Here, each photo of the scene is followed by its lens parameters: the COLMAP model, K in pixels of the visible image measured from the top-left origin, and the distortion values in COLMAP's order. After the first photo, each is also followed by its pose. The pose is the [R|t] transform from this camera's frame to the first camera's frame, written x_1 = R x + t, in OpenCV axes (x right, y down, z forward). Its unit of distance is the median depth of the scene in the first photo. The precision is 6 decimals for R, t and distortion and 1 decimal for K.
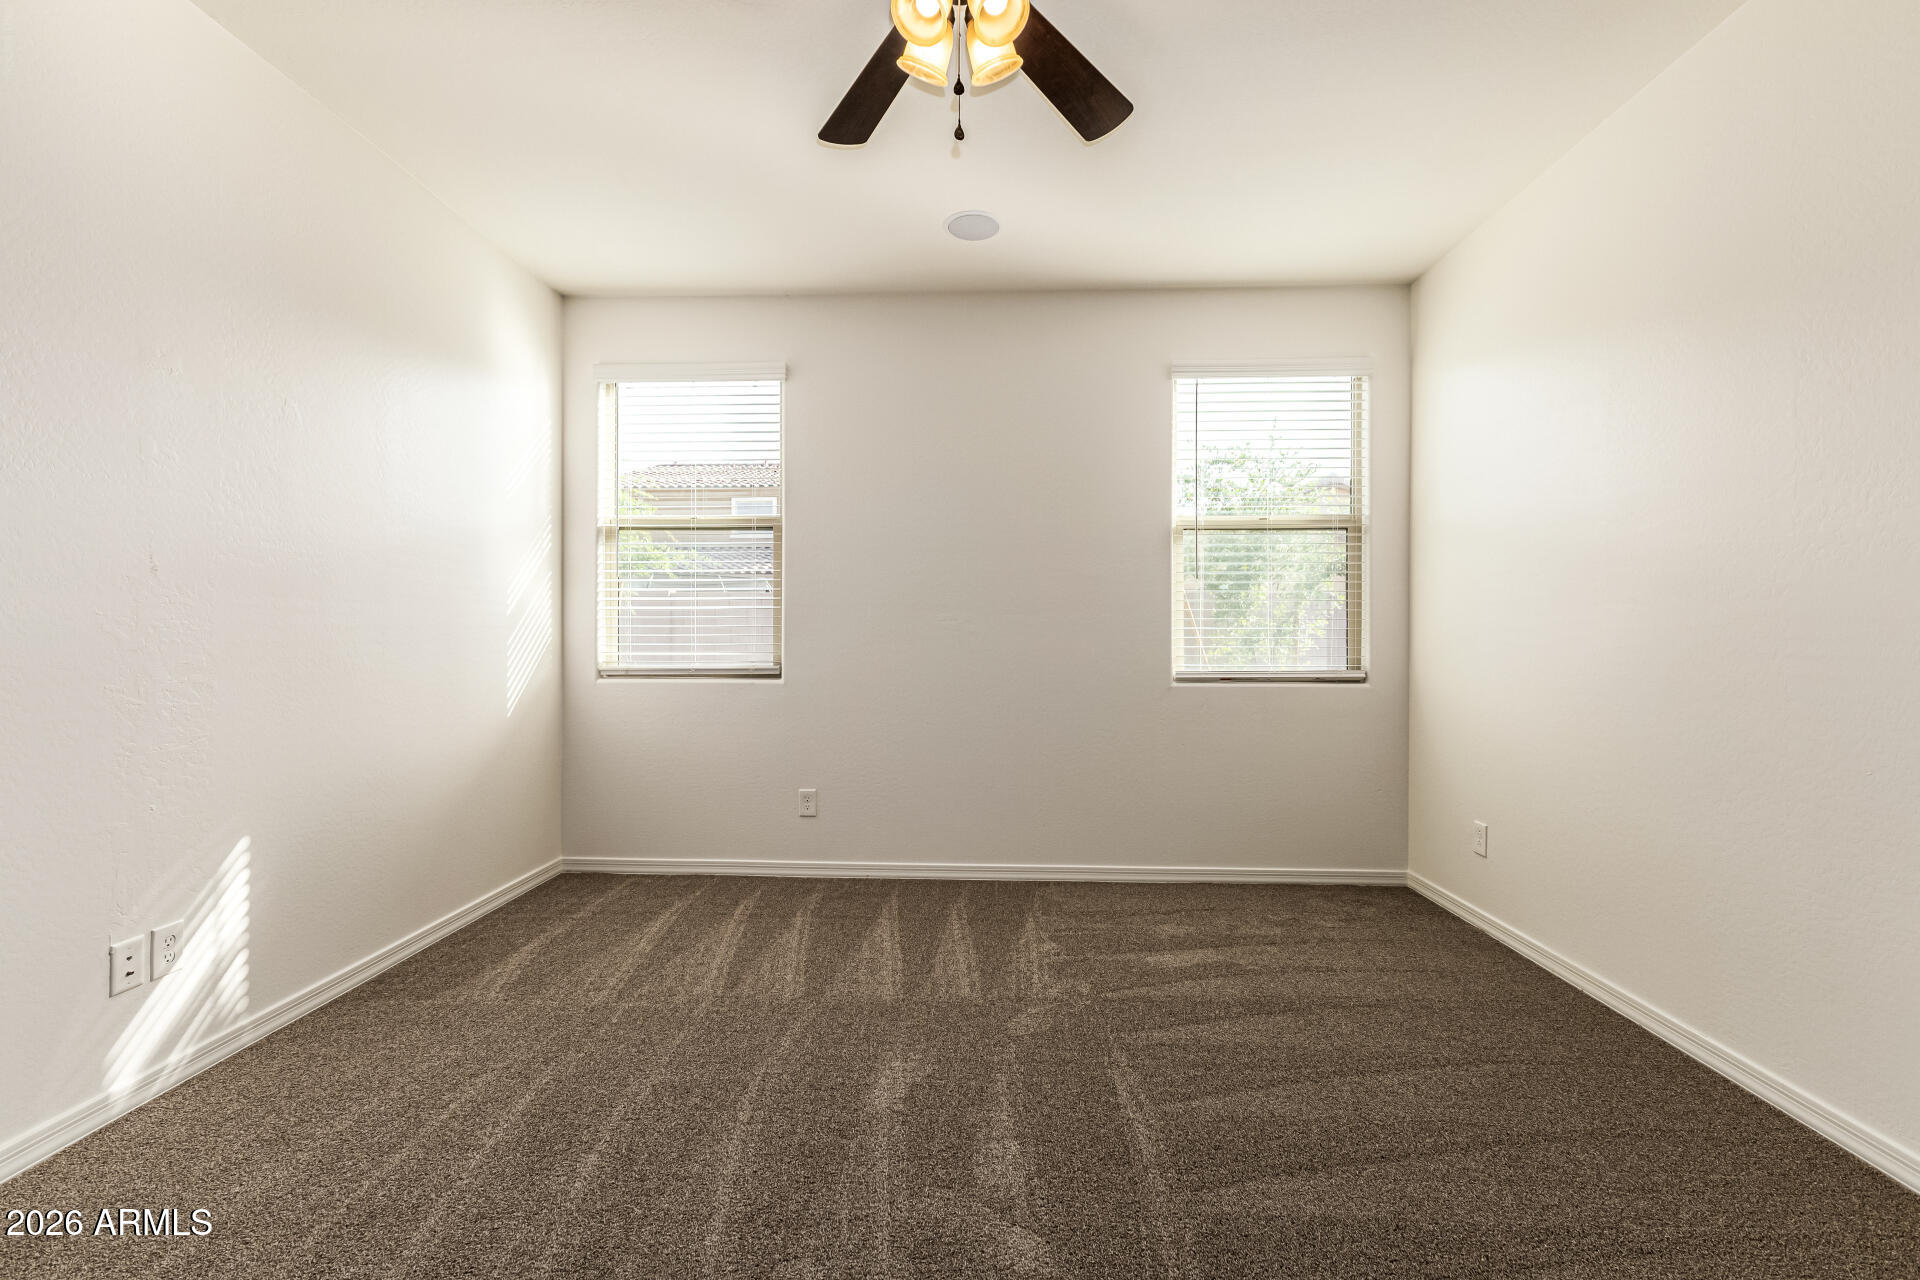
lens RADIAL K [[838.6, 0, 967.9], [0, 838.6, 629.0], [0, 0, 1]] dist [0.008209, 0.000492]
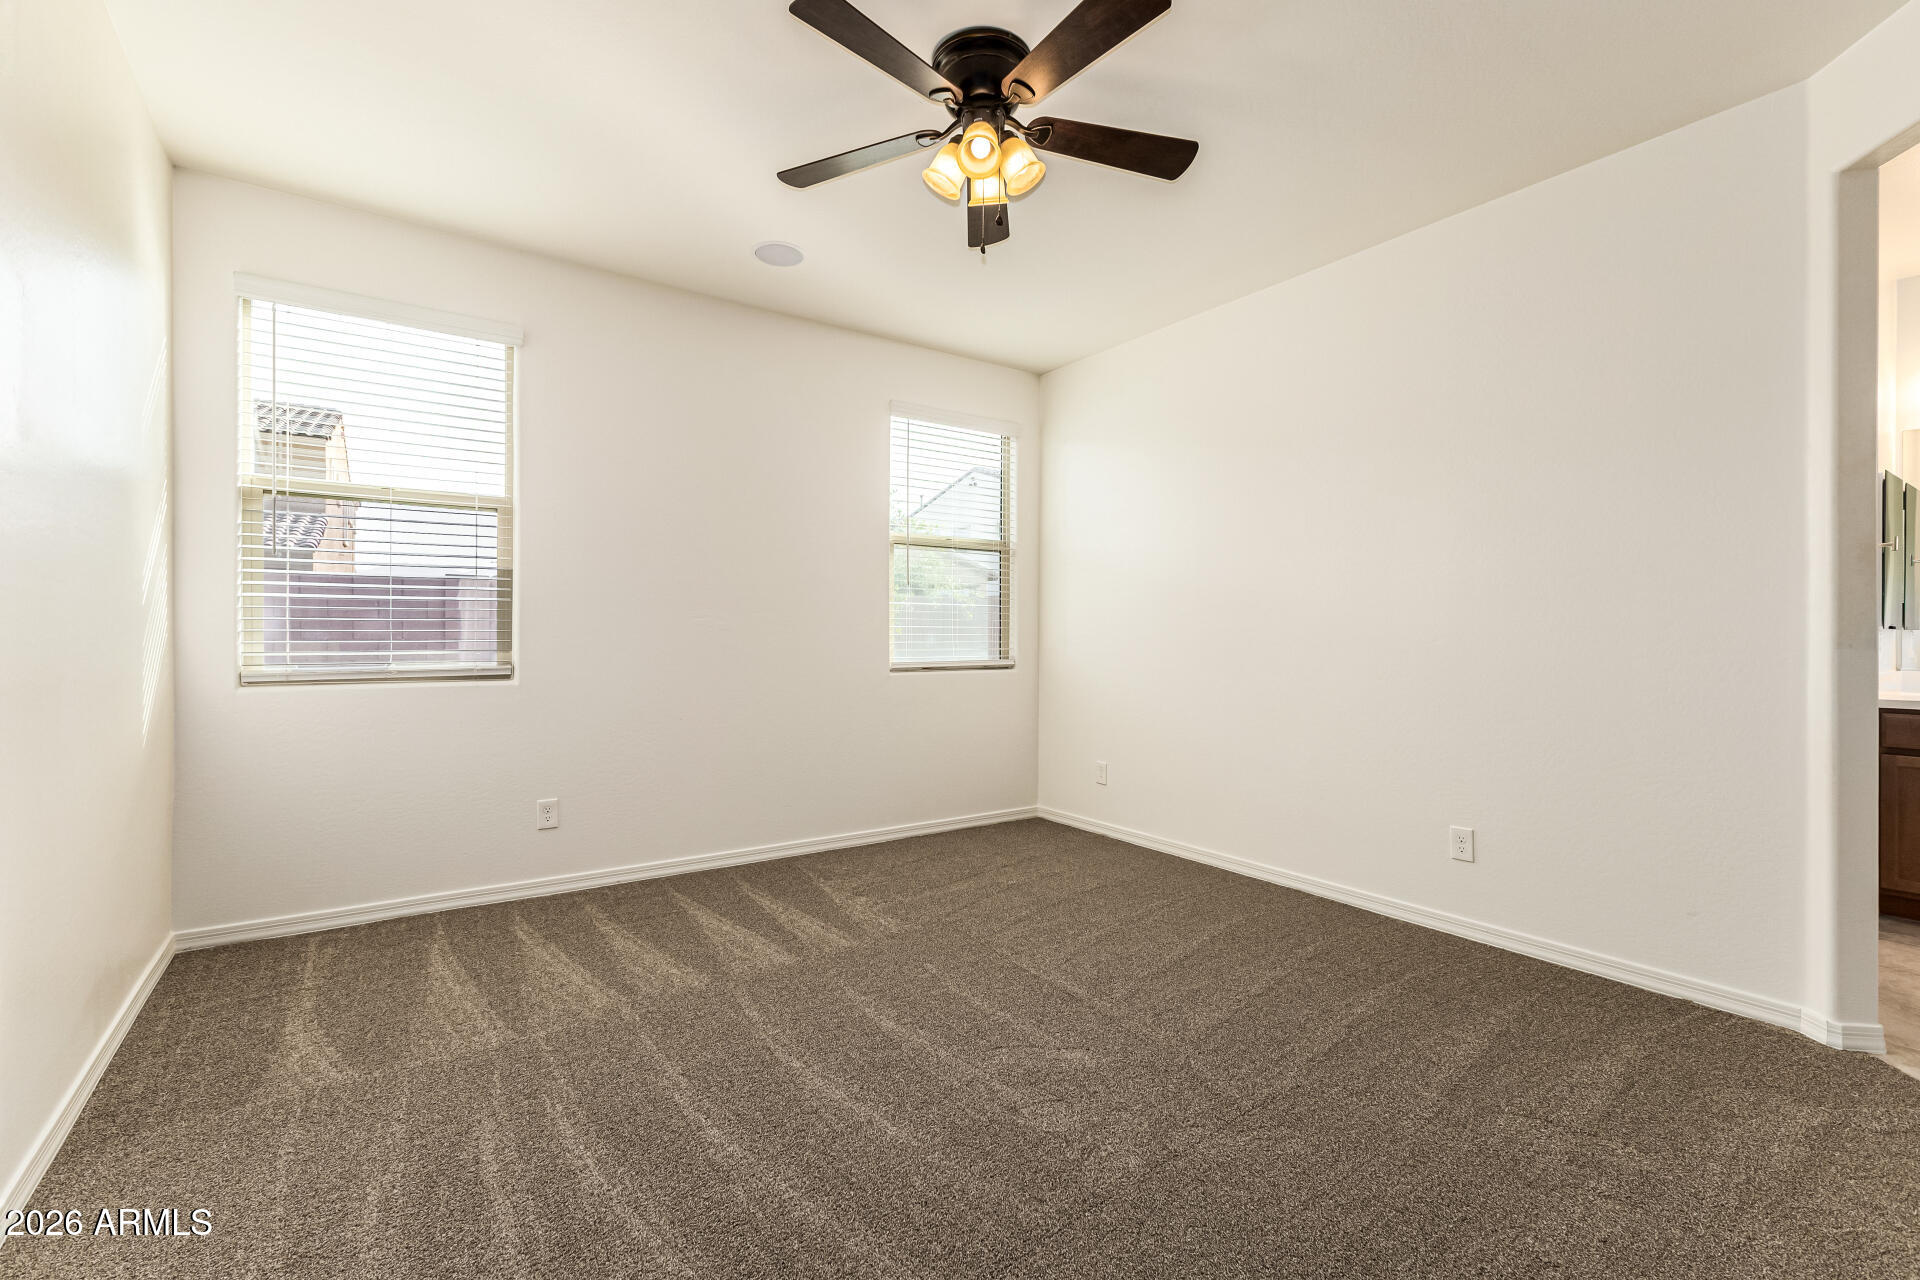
lens RADIAL K [[838.6, 0, 975.9], [0, 838.6, 633.6], [0, 0, 1]] dist [0.008209, 0.000492]
pose [[0.789935, 0.001959, 0.613187, -0.432121], [-0.007858, 0.999945, 0.006928, 0.000147], [-0.613140, -0.010291, 0.789907, -0.009174]]
